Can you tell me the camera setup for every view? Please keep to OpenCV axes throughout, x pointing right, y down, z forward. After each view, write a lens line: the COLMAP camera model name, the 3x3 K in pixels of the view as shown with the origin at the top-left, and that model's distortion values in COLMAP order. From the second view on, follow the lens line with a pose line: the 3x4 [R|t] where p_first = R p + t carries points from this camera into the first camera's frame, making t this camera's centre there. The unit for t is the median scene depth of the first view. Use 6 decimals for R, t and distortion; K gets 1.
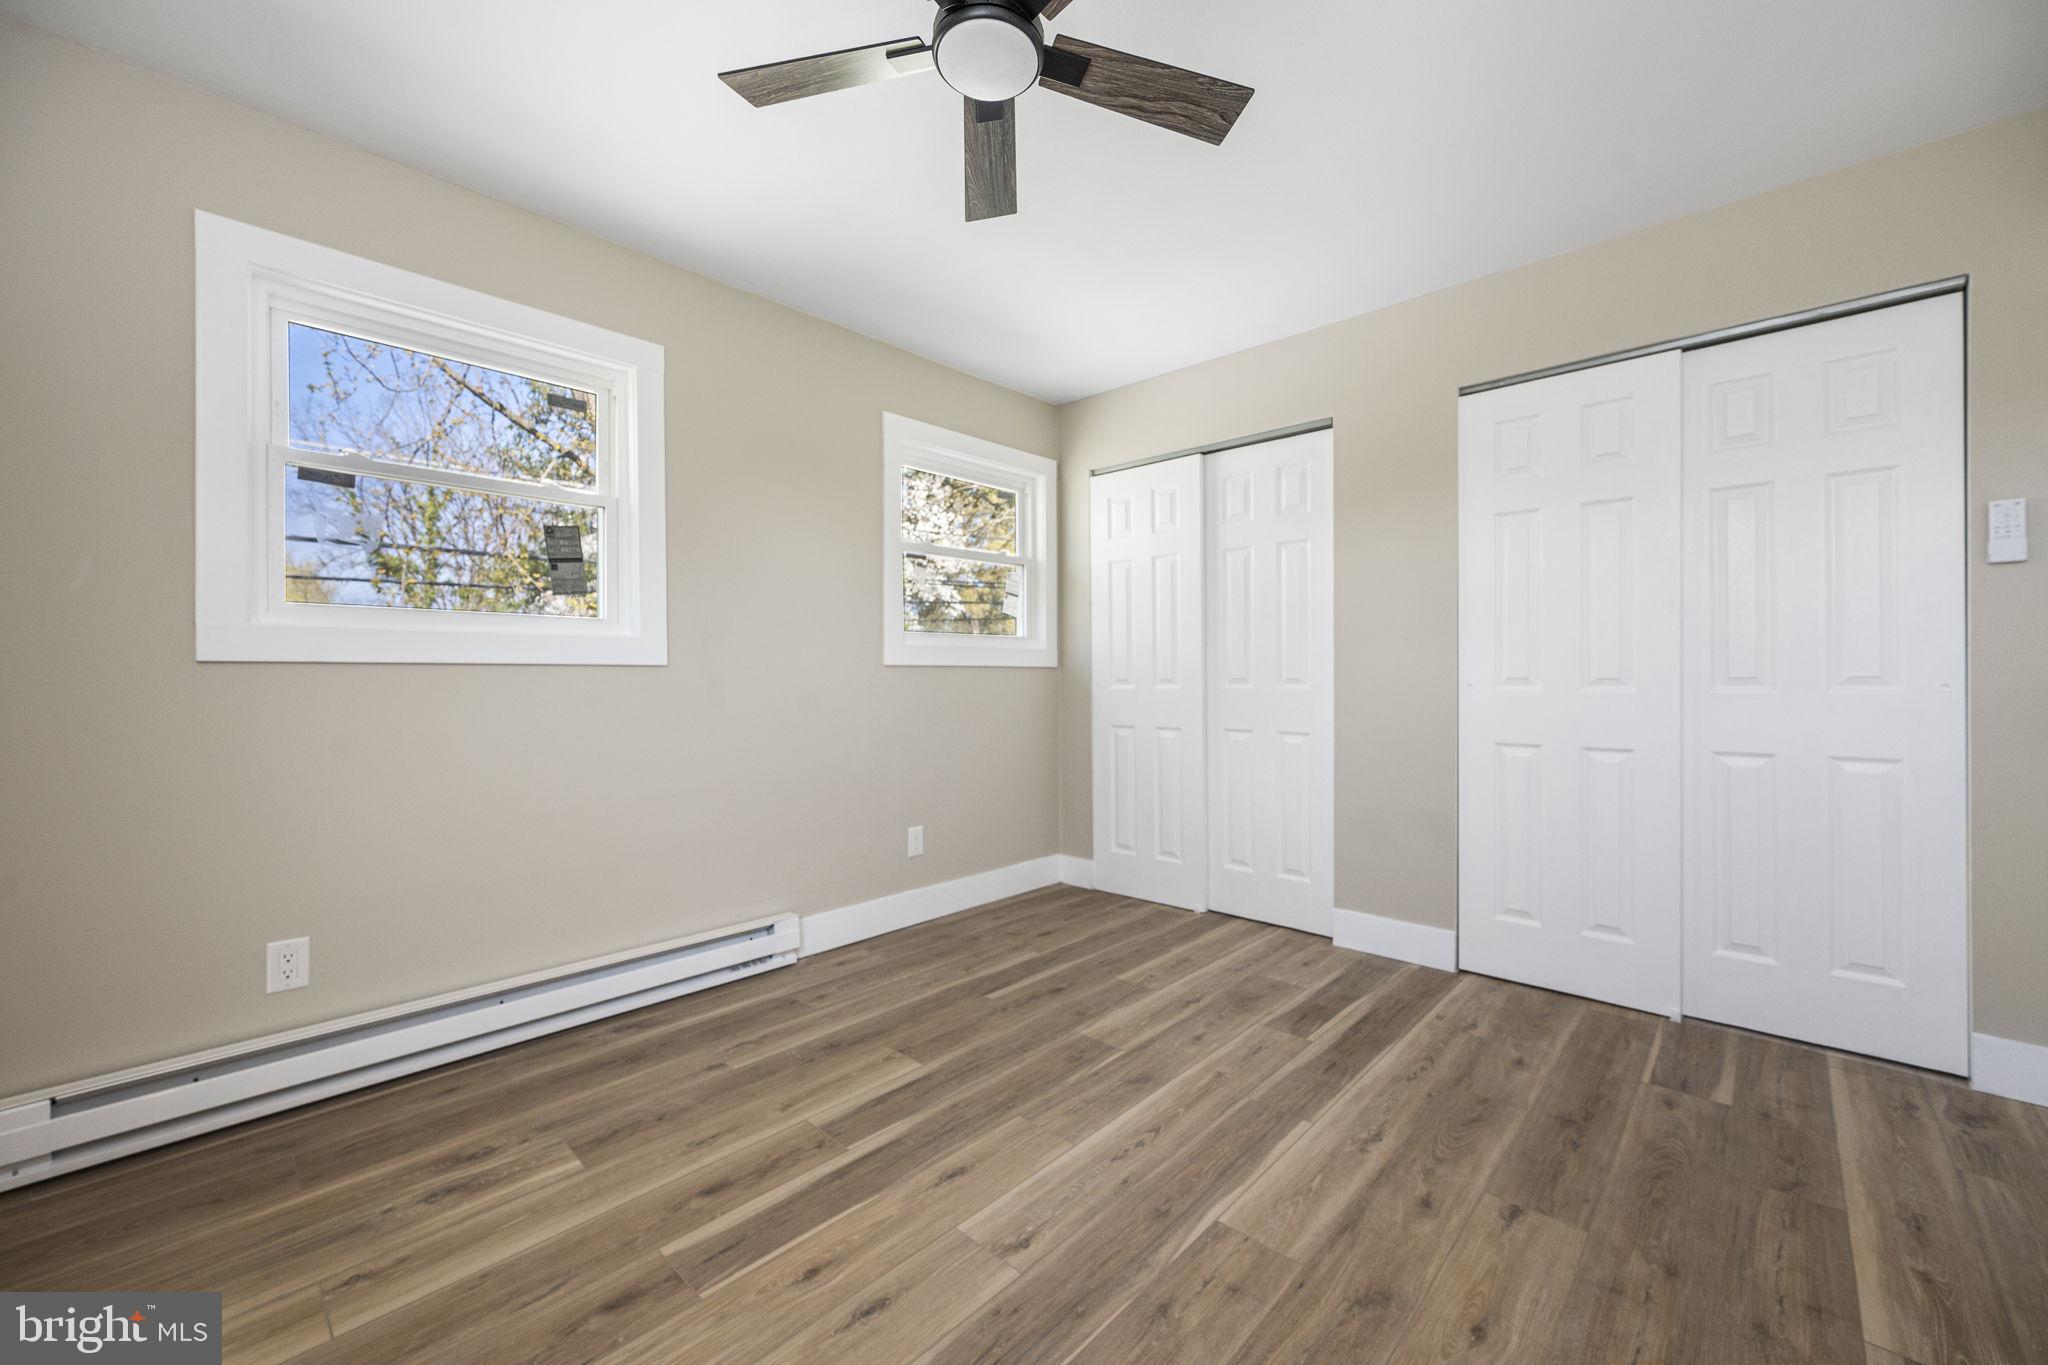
lens RADIAL K [[797.3, 0, 1024.3], [0, 797.3, 672.8], [0, 0, 1]] dist [-0.000157, -0.000217]
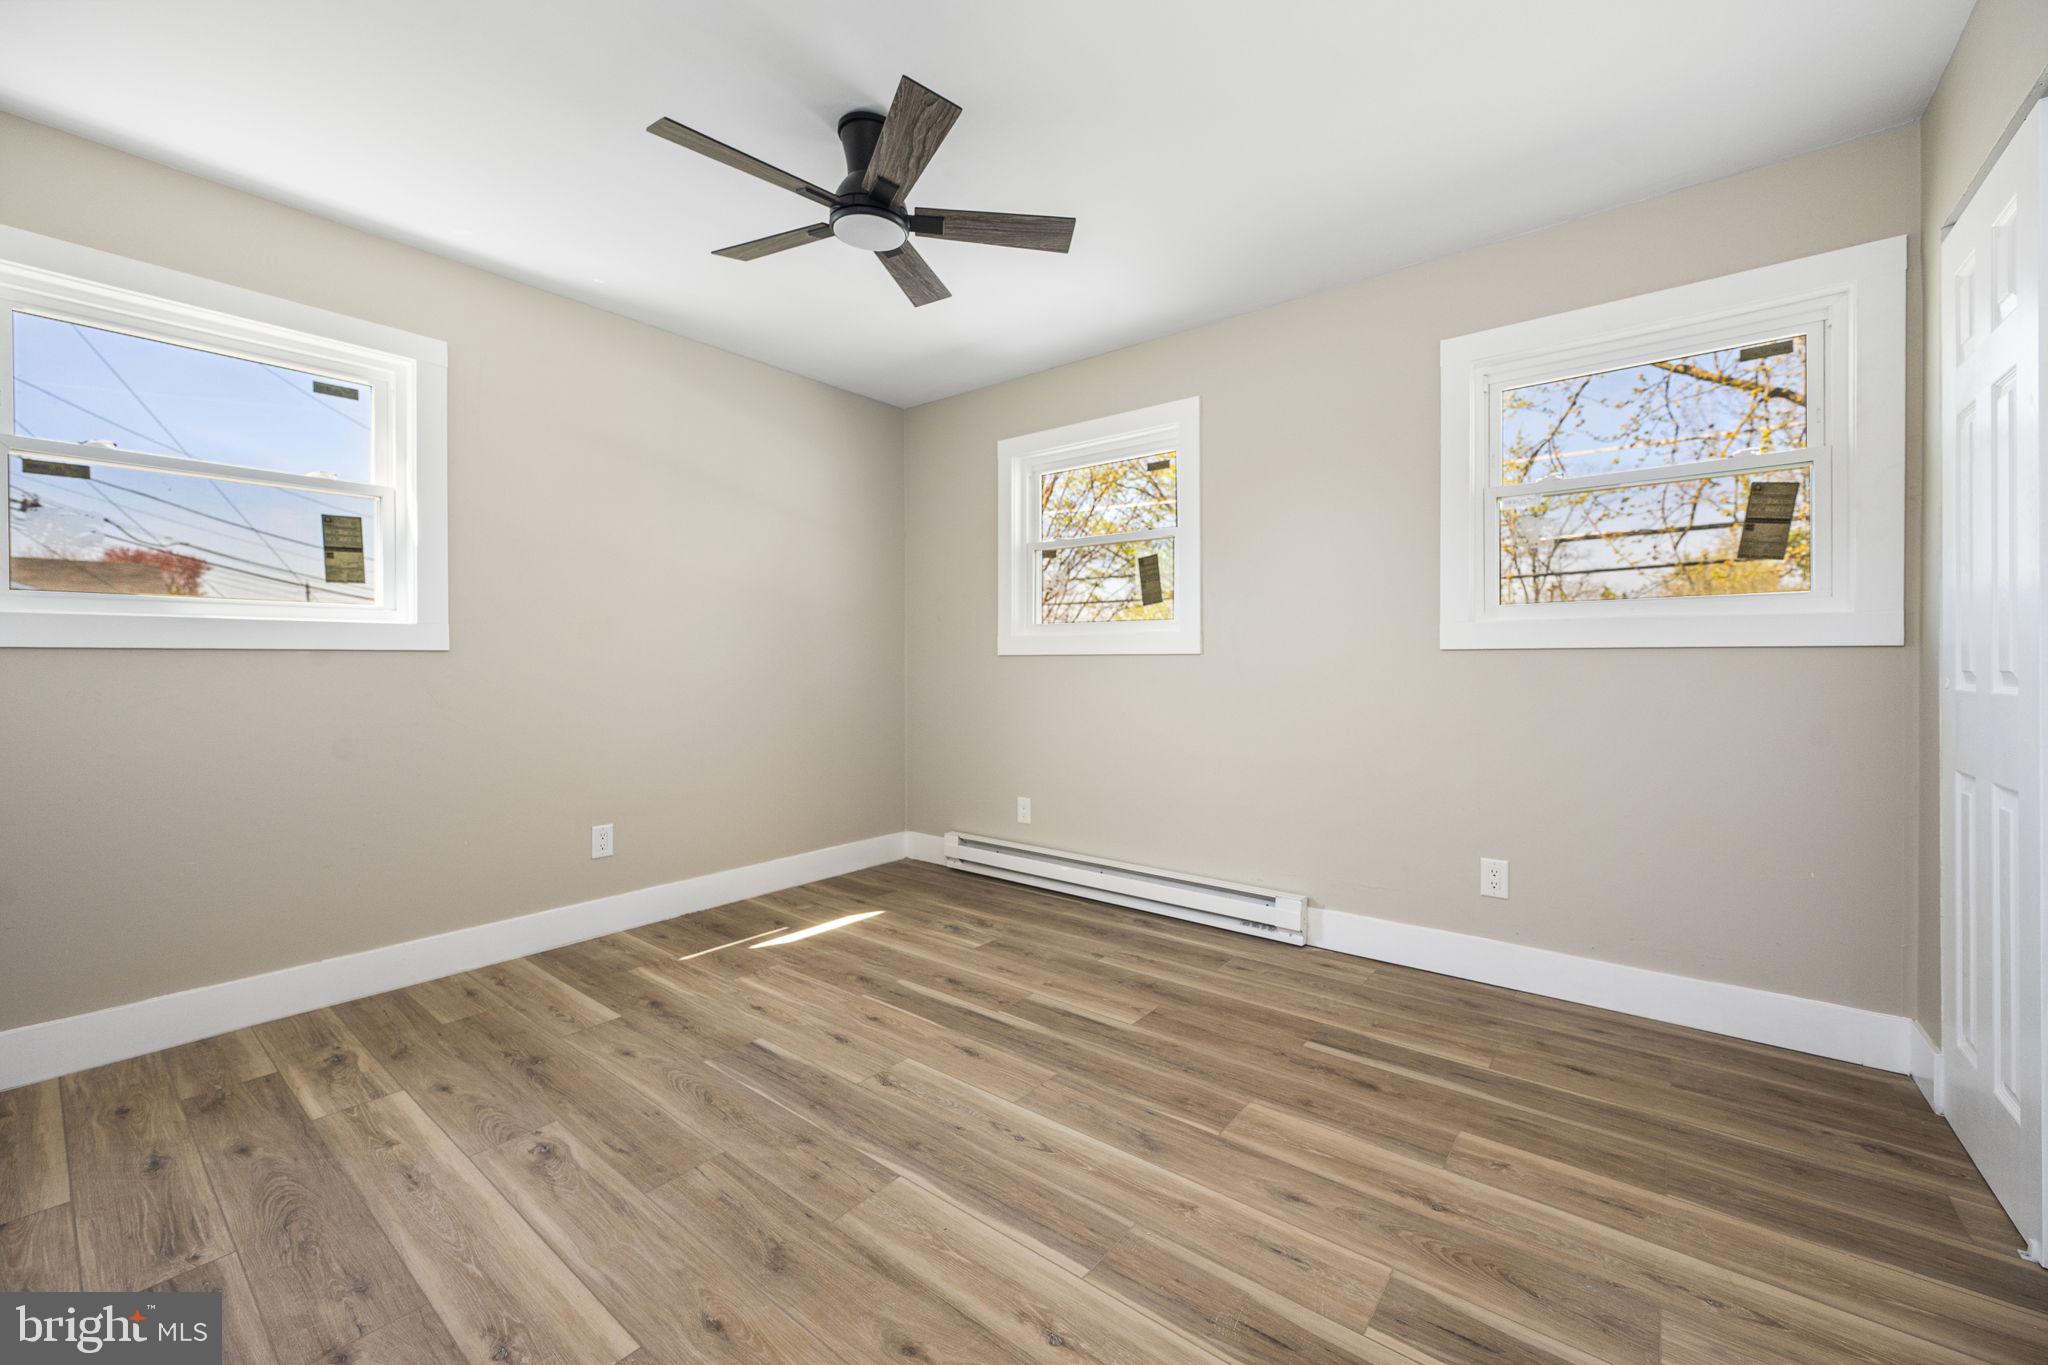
lens RADIAL K [[797.3, 0, 1024.0], [0, 797.3, 664.3], [0, 0, 1]] dist [-0.000157, -0.000217]
pose [[0.088249, 0.005044, -0.996086, 0.933279], [0.004852, 0.999973, 0.005493, -0.001569], [0.996087, -0.005318, 0.088222, 0.762849]]
